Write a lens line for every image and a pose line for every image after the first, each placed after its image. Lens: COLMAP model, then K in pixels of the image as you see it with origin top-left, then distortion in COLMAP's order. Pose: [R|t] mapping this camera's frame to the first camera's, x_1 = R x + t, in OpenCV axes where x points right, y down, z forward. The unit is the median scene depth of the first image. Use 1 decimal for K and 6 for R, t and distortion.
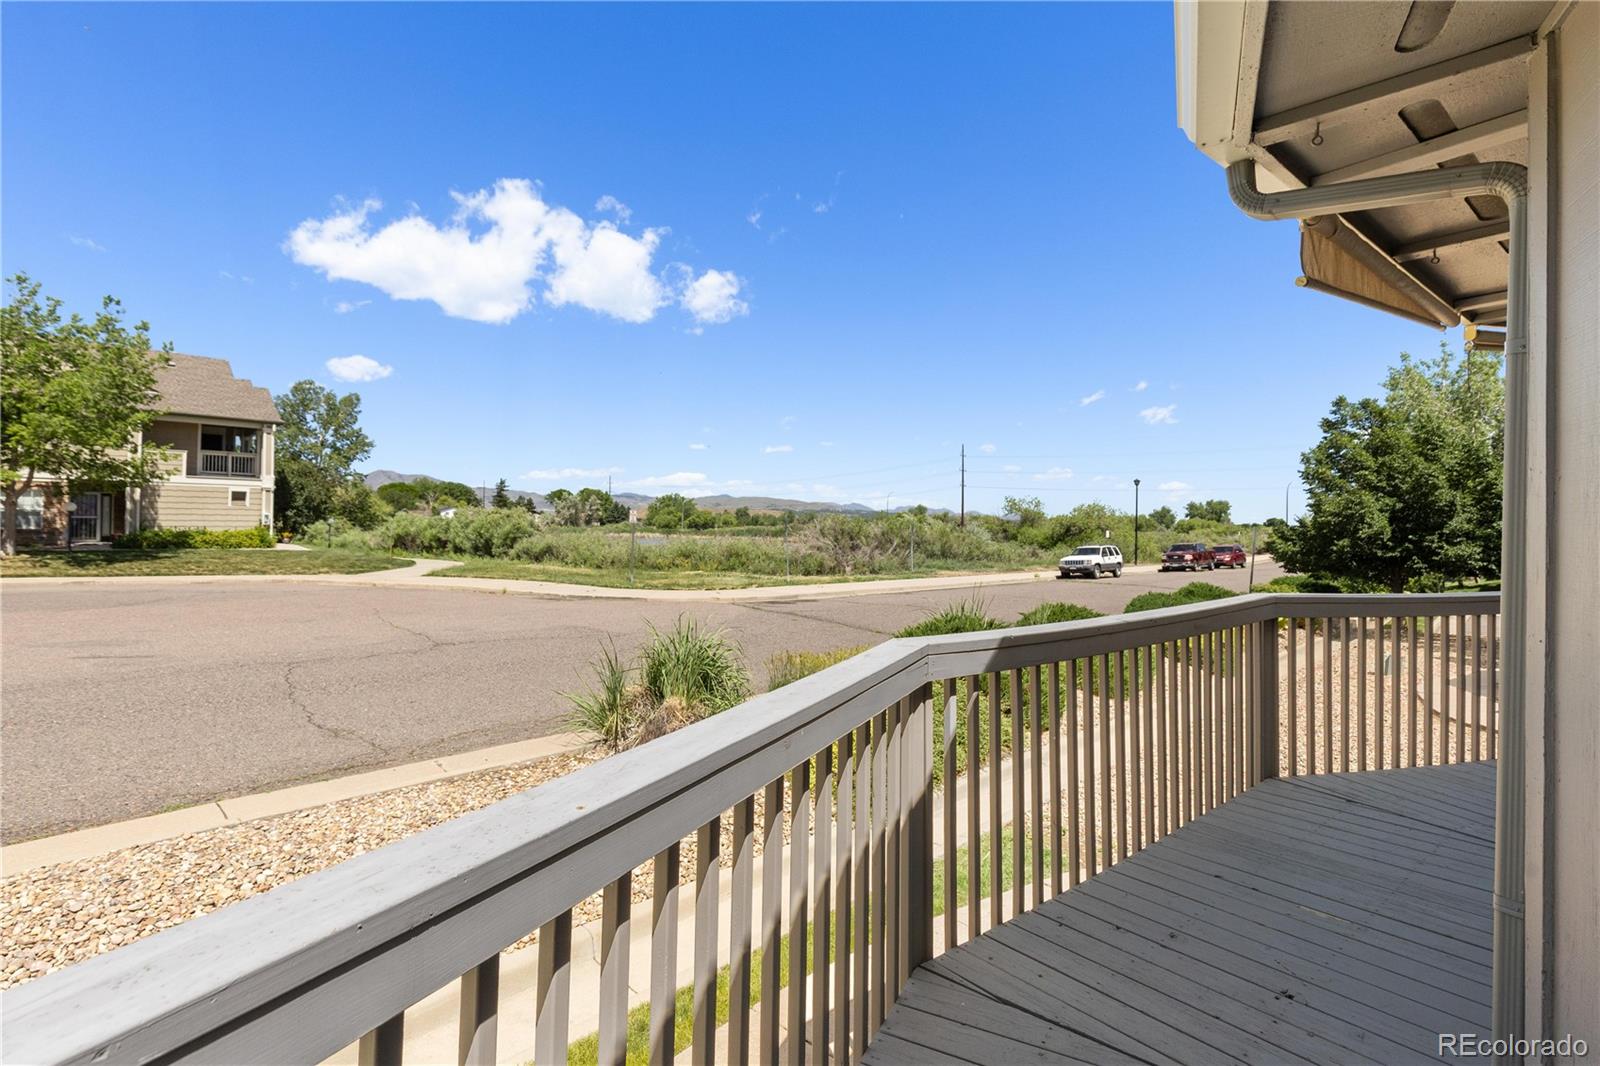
lens RADIAL K [[723.1, 0, 796.9], [0, 723.1, 519.5], [0, 0, 1]] dist [0.001350, -0.000667]
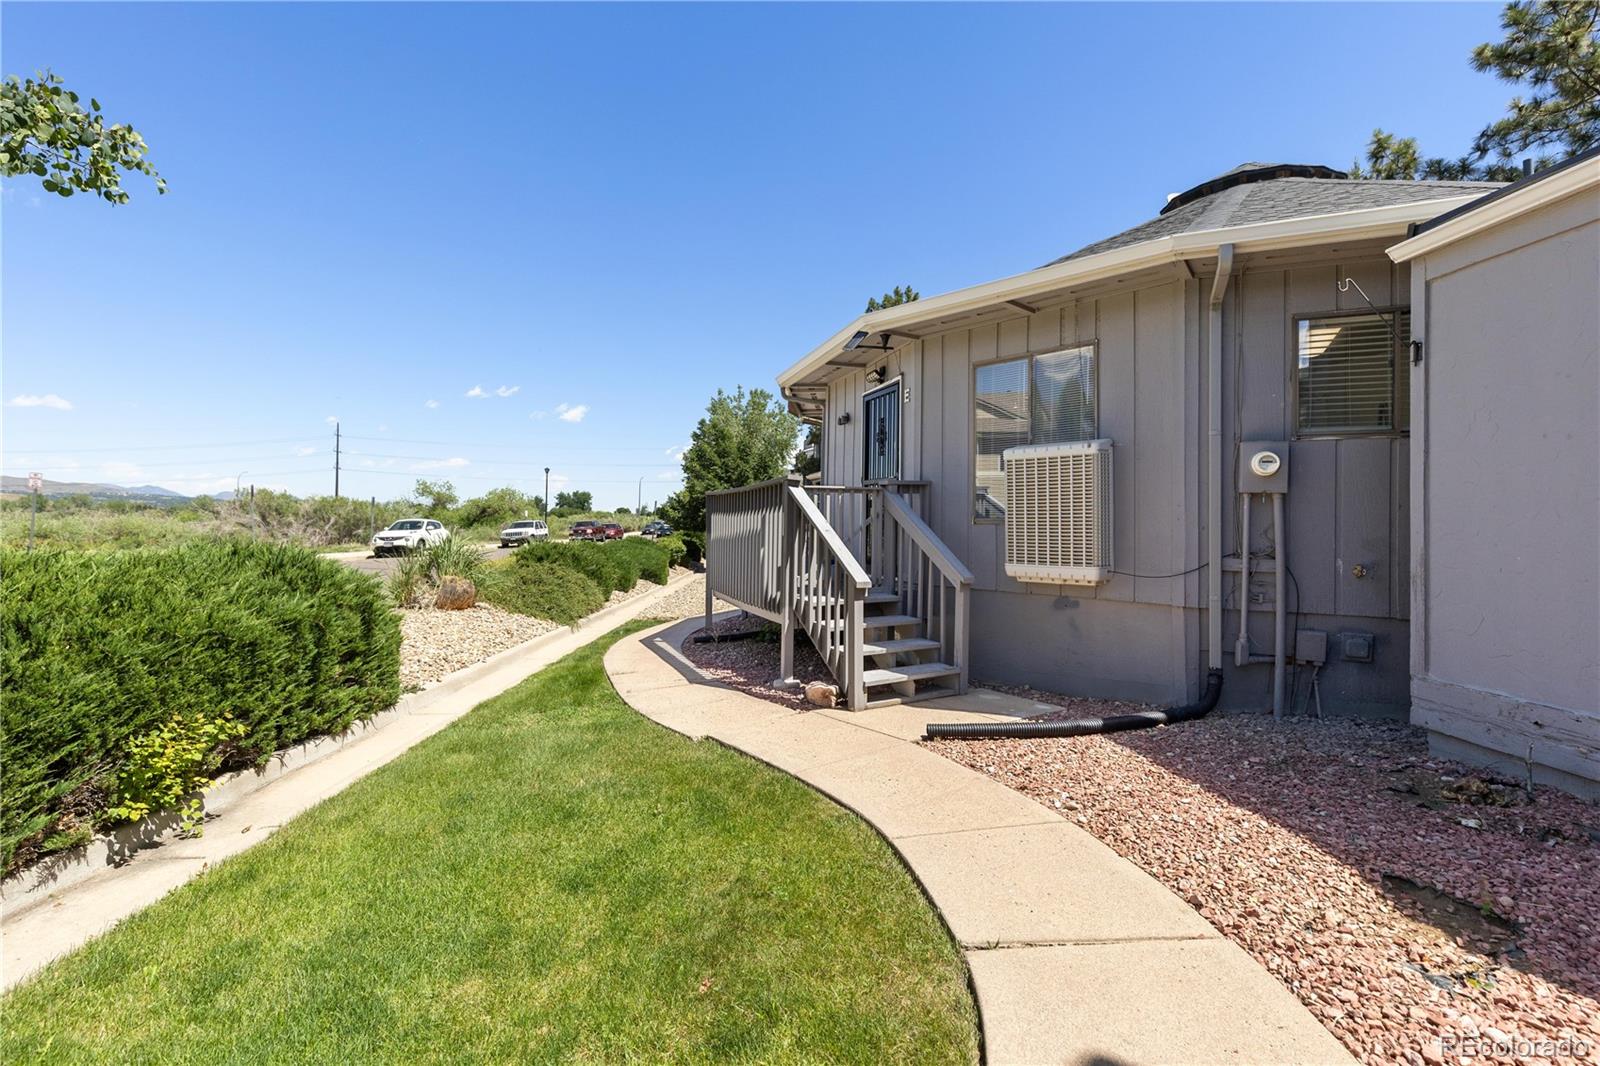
lens RADIAL K [[723.1, 0, 796.9], [0, 723.1, 519.5], [0, 0, 1]] dist [0.001350, -0.000667]
pose [[0.676805, -0.006746, 0.736131, -0.136764], [-0.003053, 0.999924, 0.011970, 0.015109], [-0.736156, -0.010348, 0.676733, -0.111344]]
